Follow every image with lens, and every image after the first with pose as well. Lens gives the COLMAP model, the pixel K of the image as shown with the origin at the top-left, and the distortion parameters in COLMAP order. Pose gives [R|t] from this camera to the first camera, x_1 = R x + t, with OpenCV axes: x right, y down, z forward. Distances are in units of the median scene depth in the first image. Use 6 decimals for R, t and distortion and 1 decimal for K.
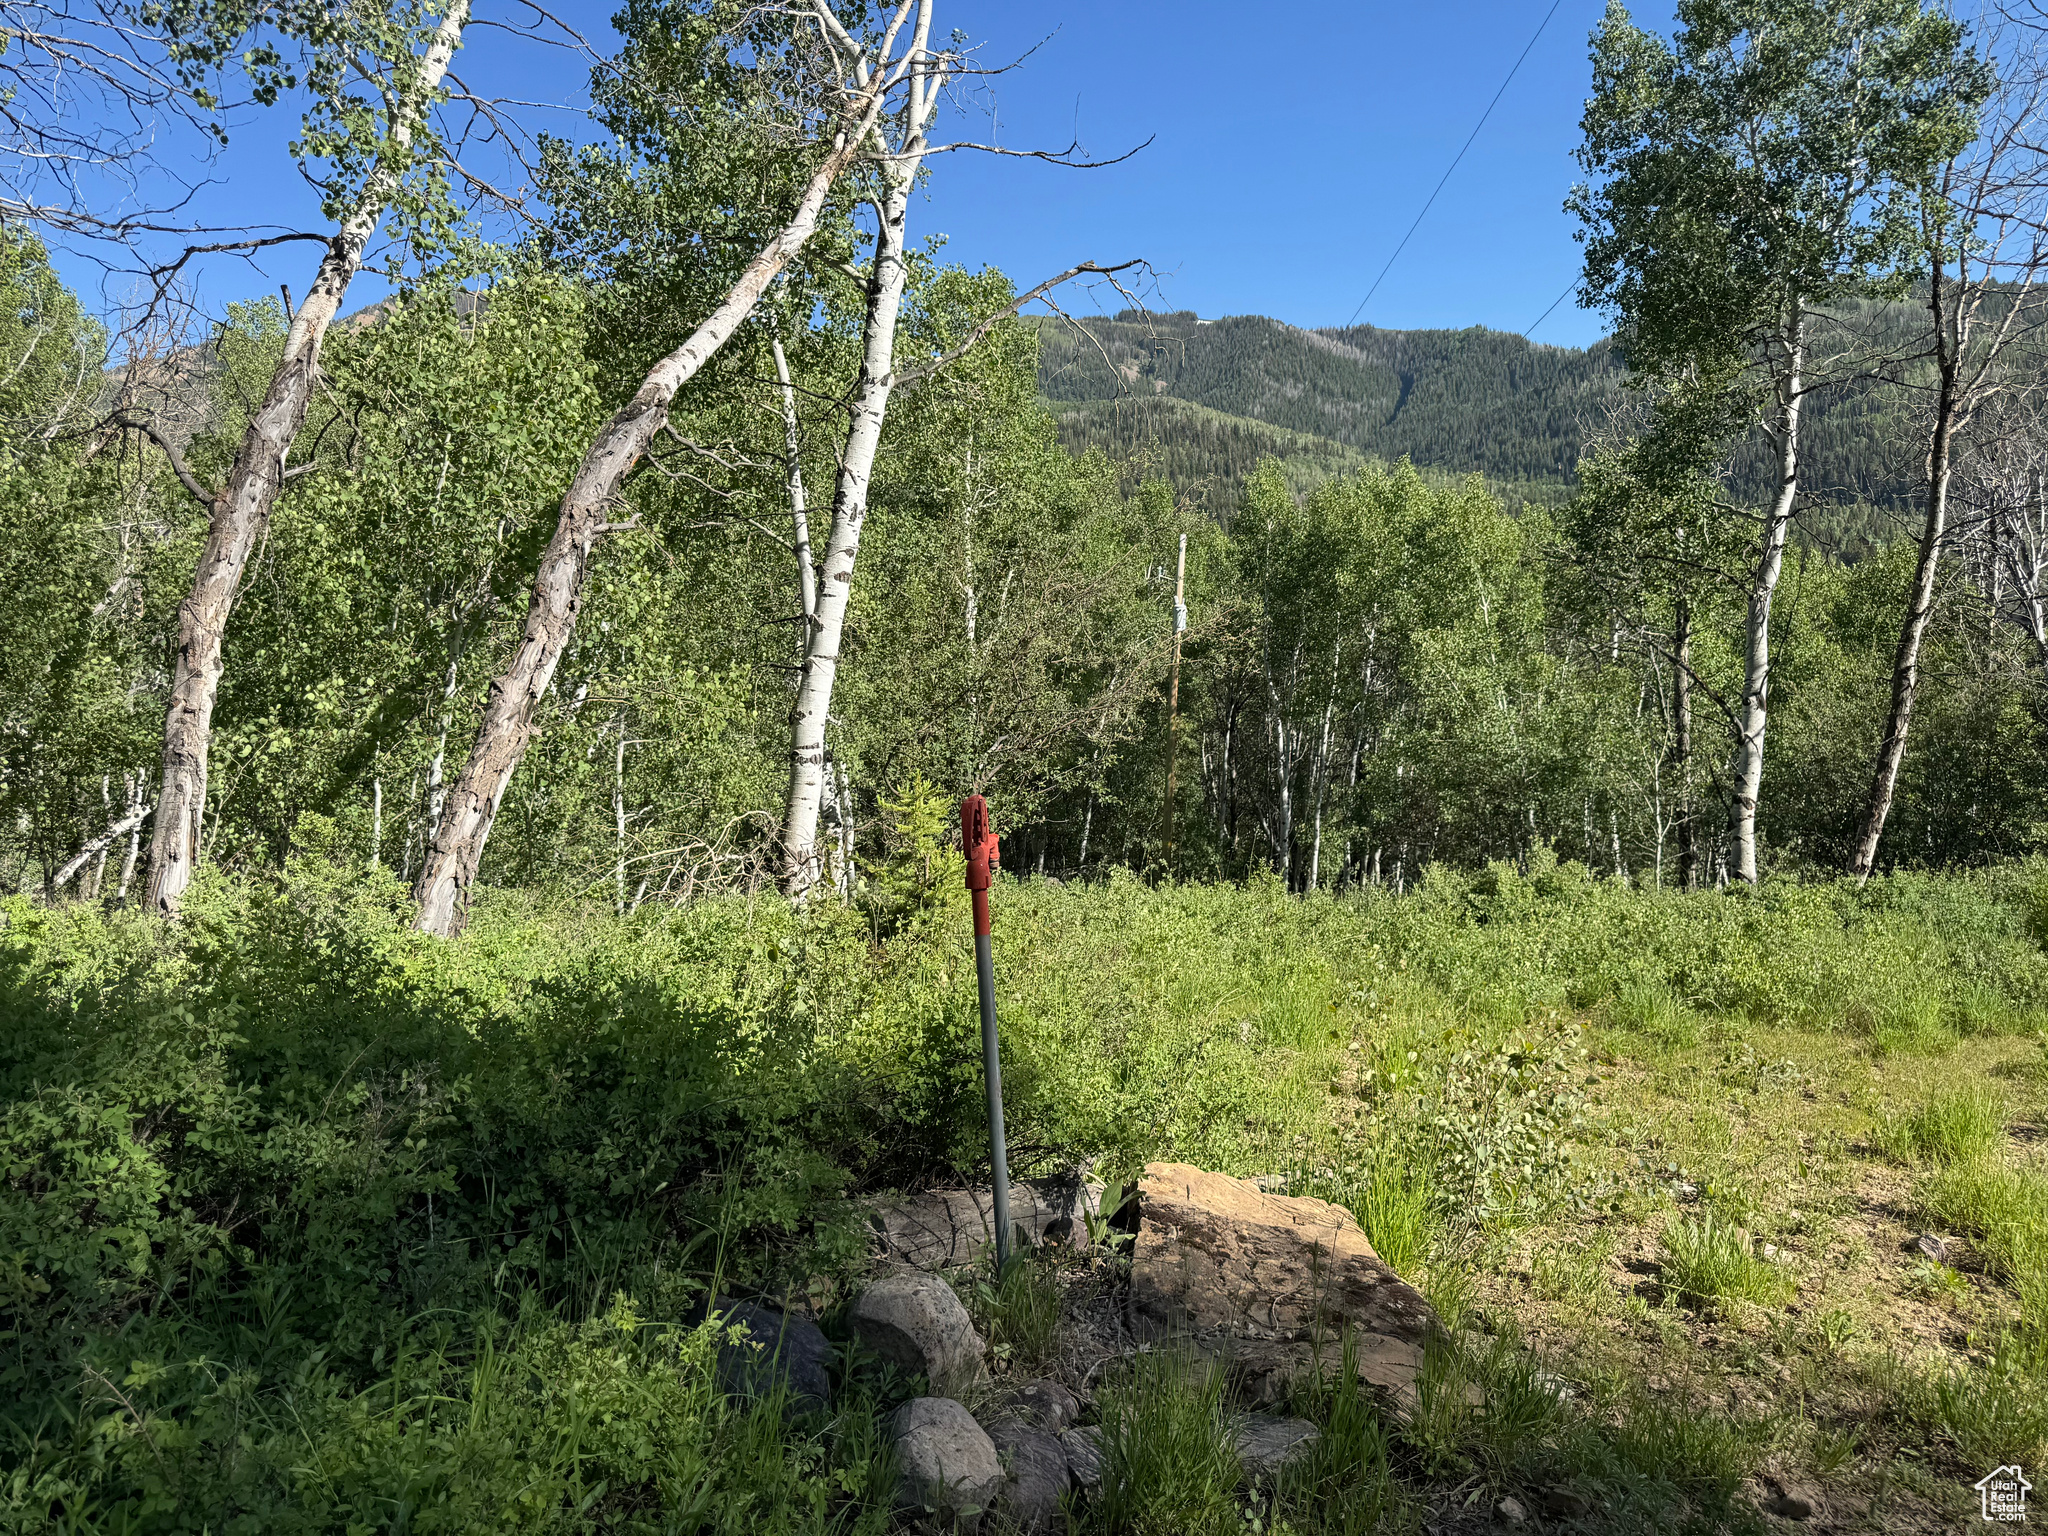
lens RADIAL K [[1432.0, 0, 1059.8], [0, 1432.0, 780.1], [0, 0, 1]] dist [0.078189, -0.097671]
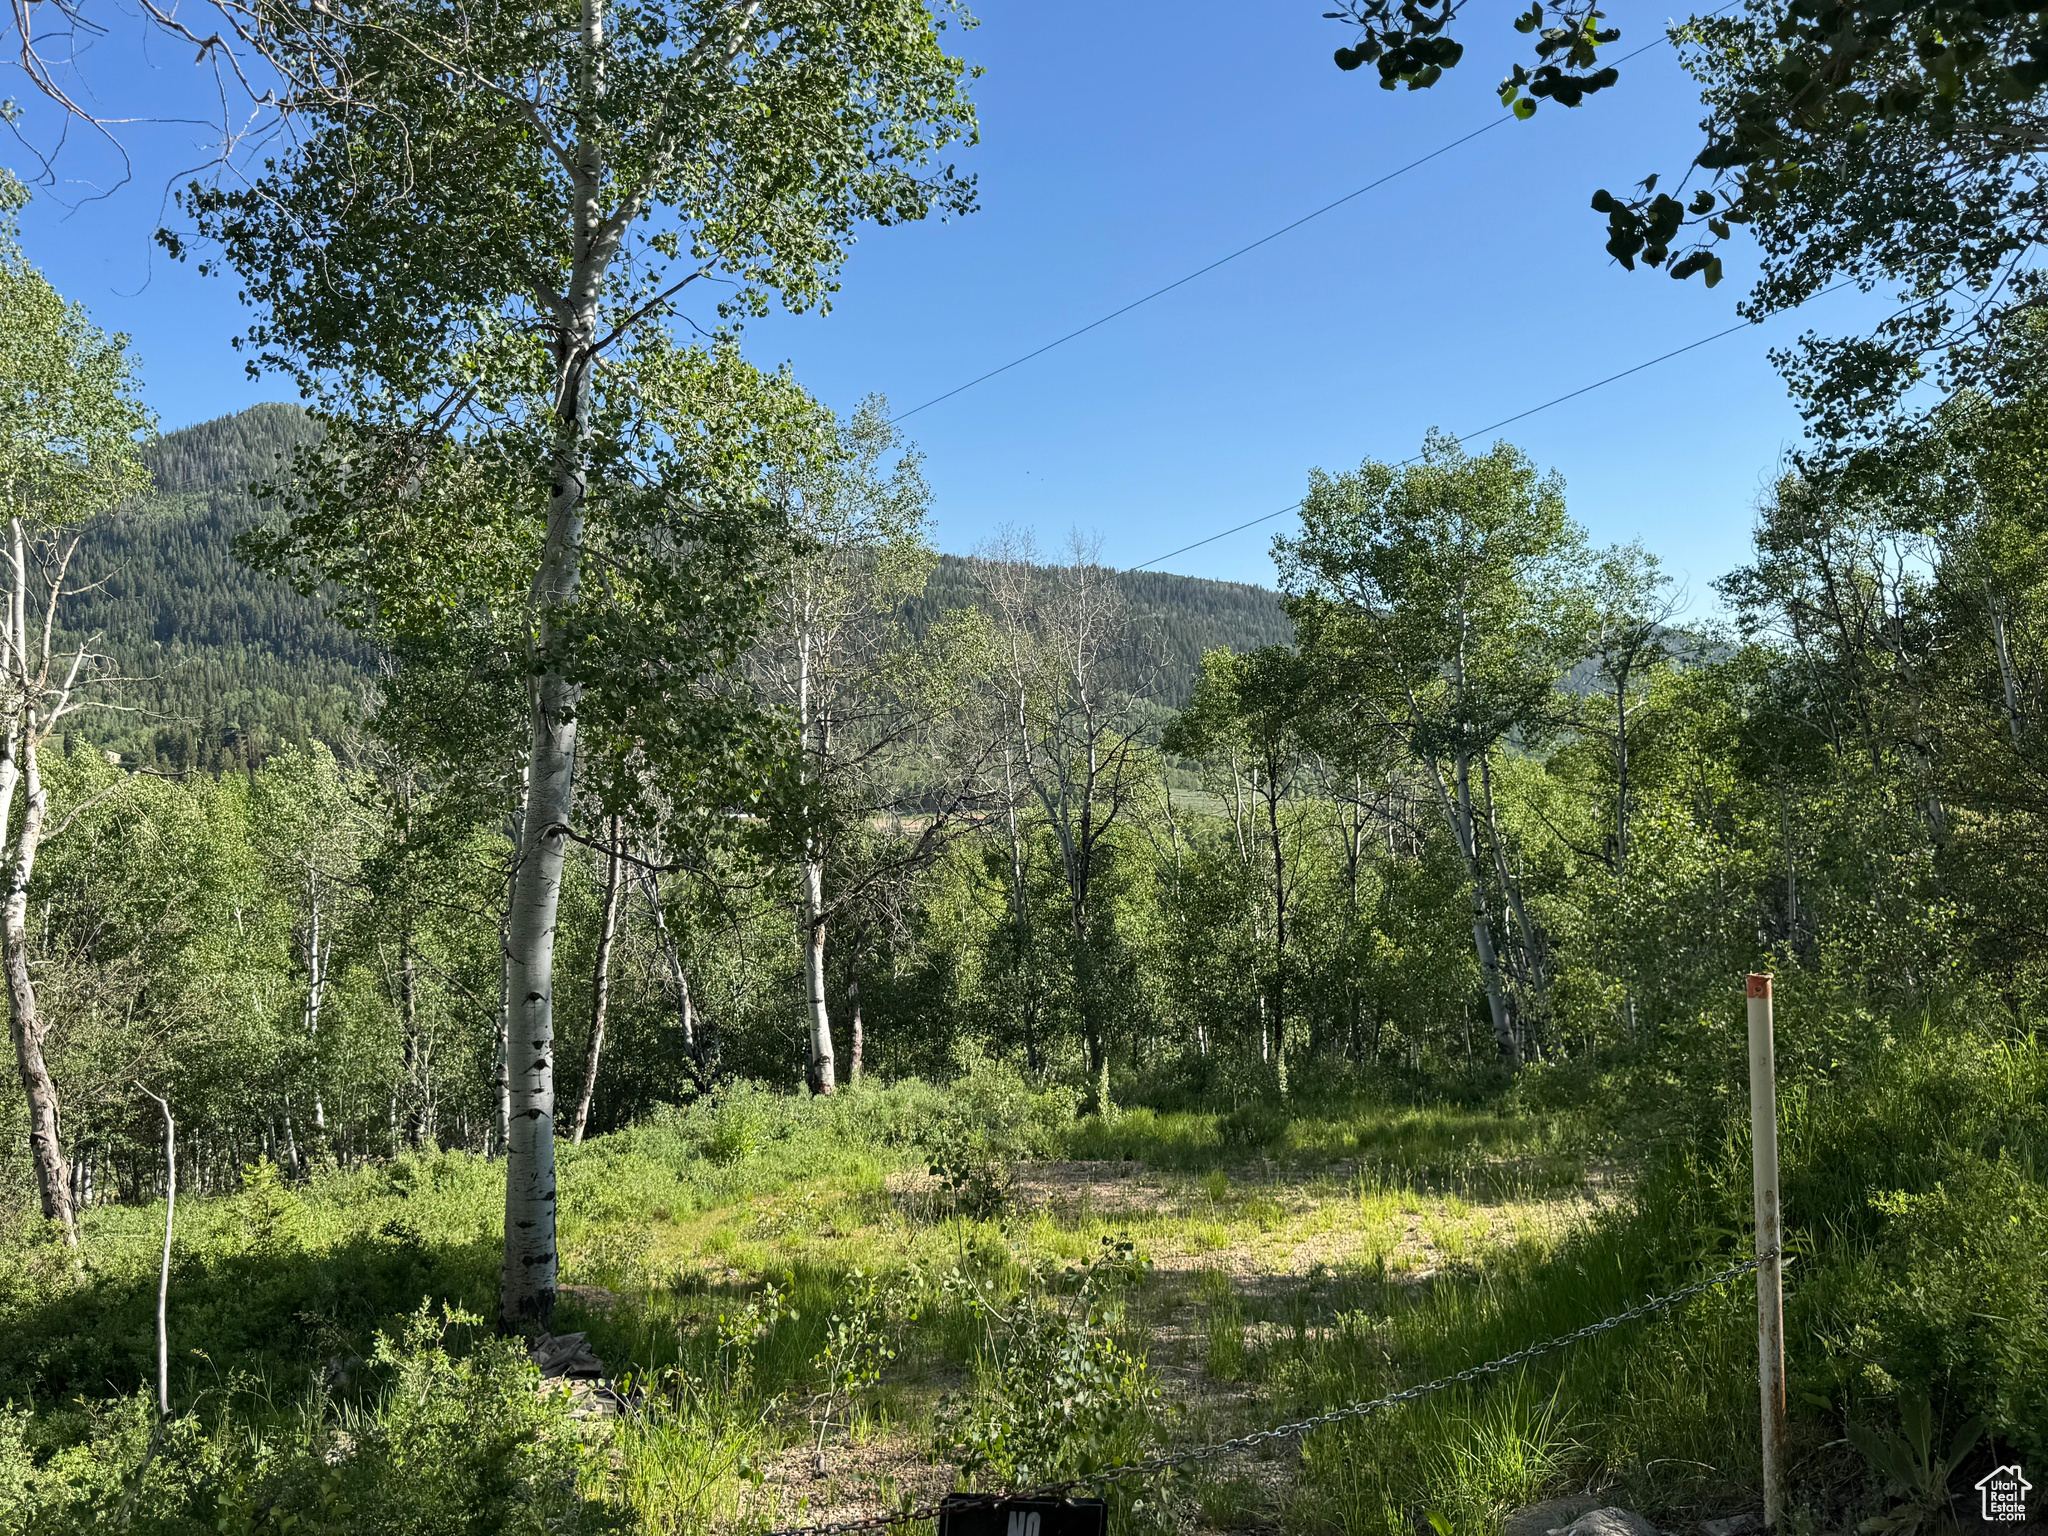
lens RADIAL K [[1778.6, 0, 1050.9], [0, 1778.6, 794.9], [0, 0, 1]] dist [0.100289, -0.129895]
pose [[0.666442, 0.018203, 0.745334, -0.648099], [0.064348, 0.994567, -0.081827, -0.118473], [-0.742774, 0.102494, 0.661650, -0.764014]]
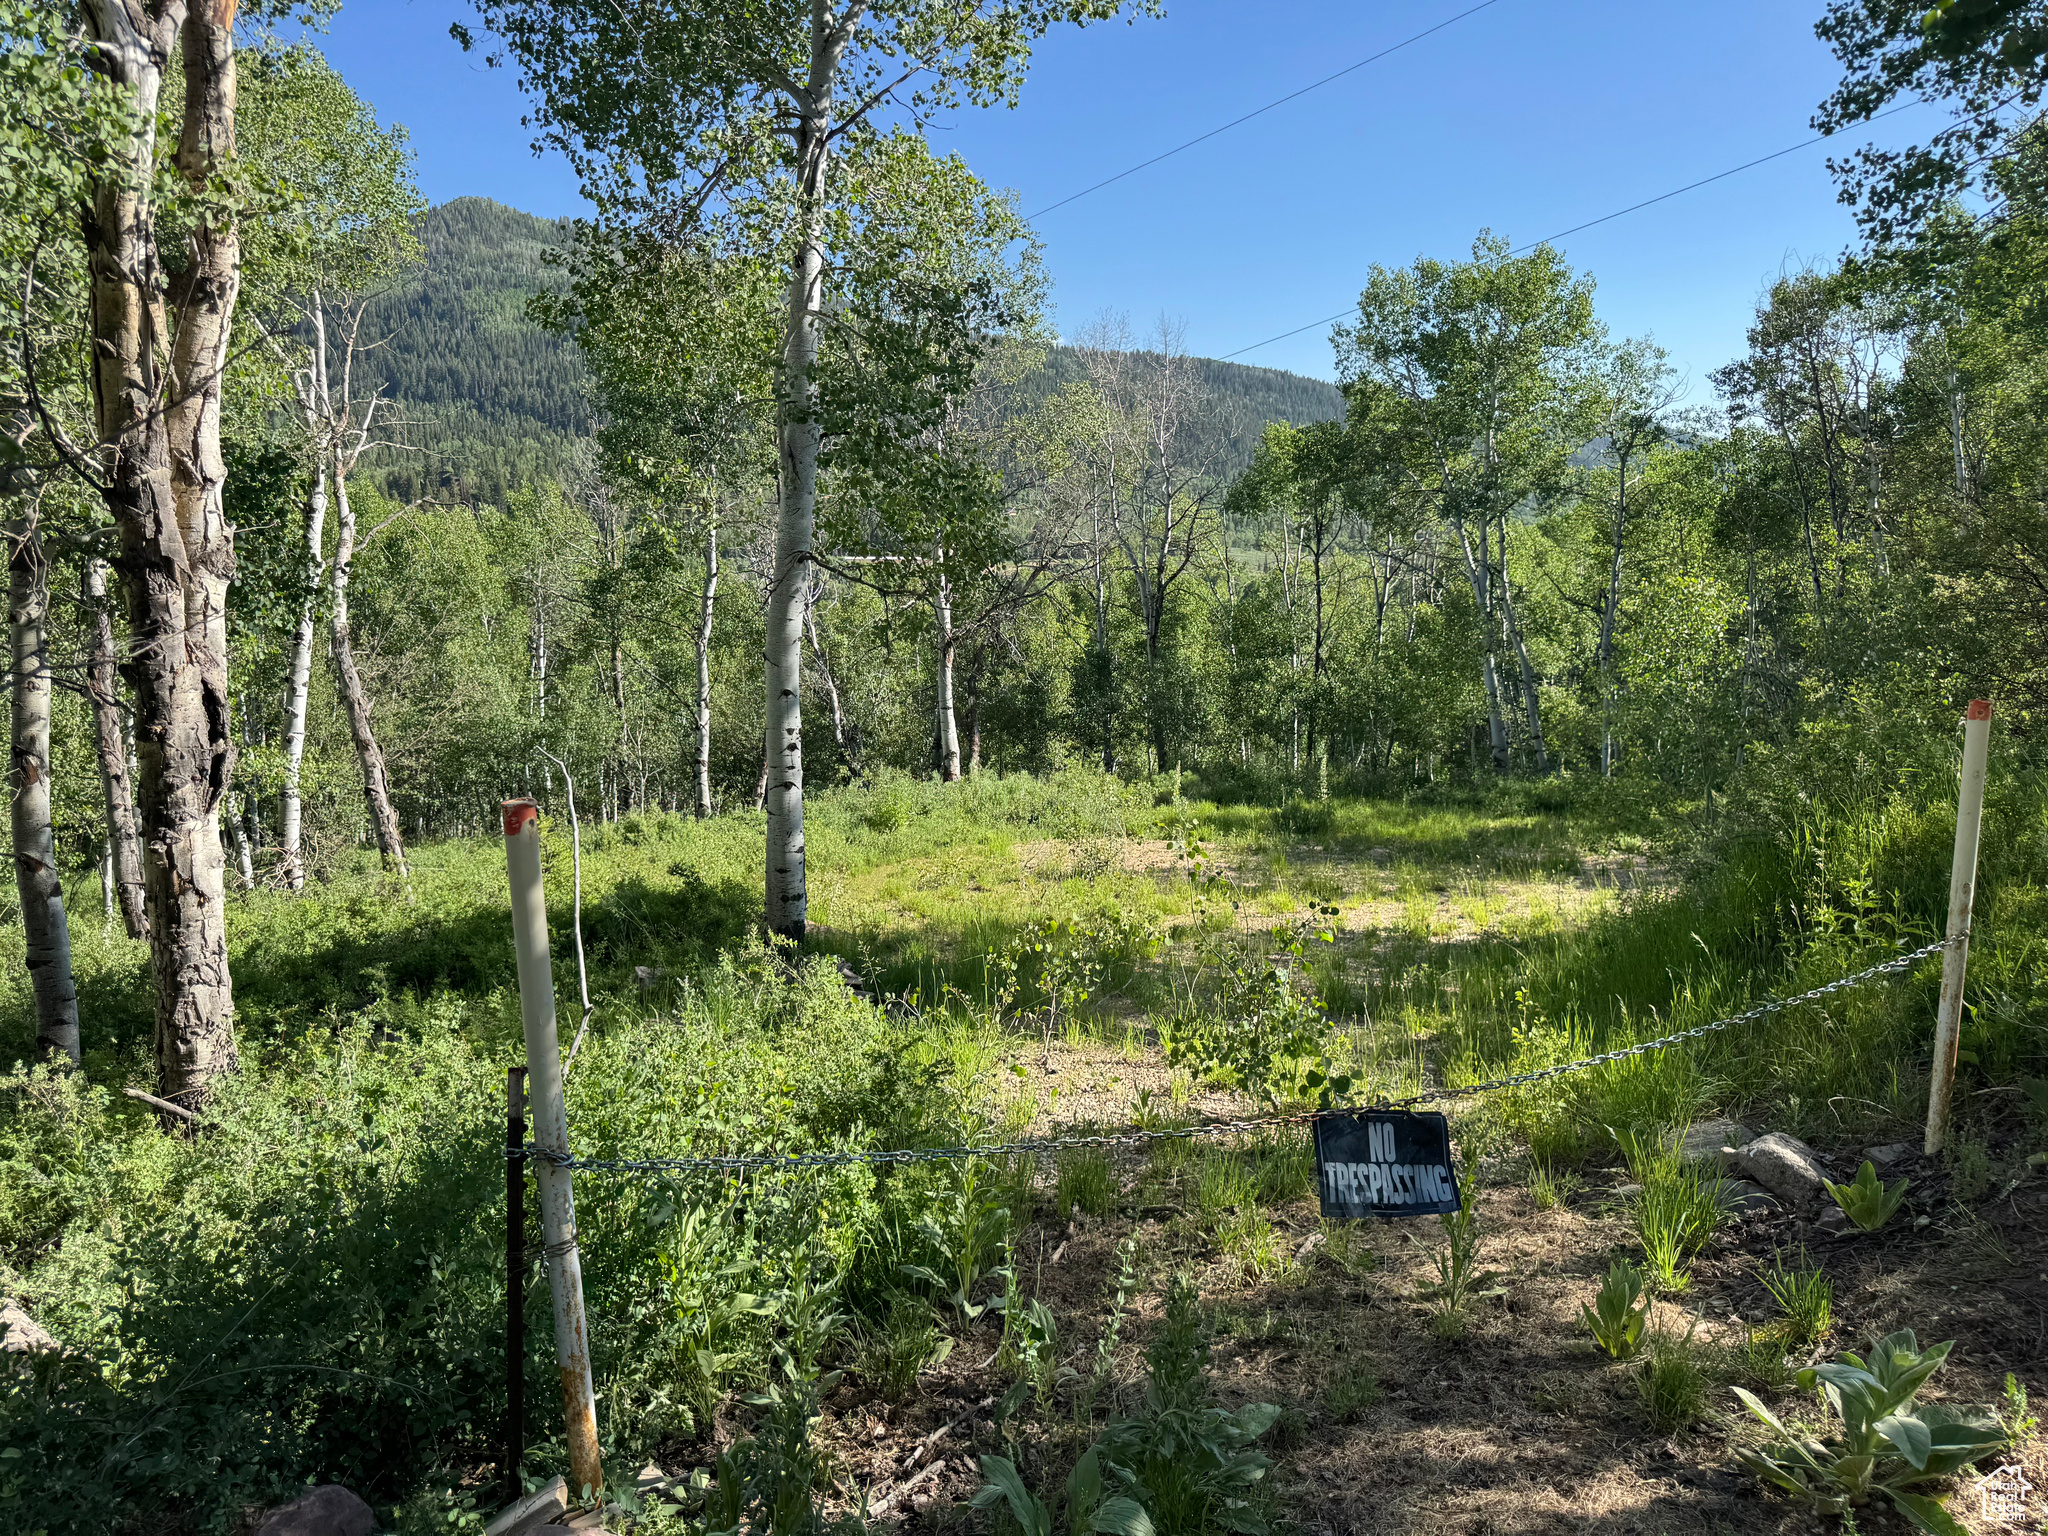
lens RADIAL K [[1432.0, 0, 1033.3], [0, 1432.0, 783.7], [0, 0, 1]] dist [0.078189, -0.097671]
pose [[0.699379, -0.079882, 0.710273, -0.678603], [0.032931, 0.996281, 0.079622, -0.118668], [-0.713992, -0.032296, 0.699408, -0.698896]]
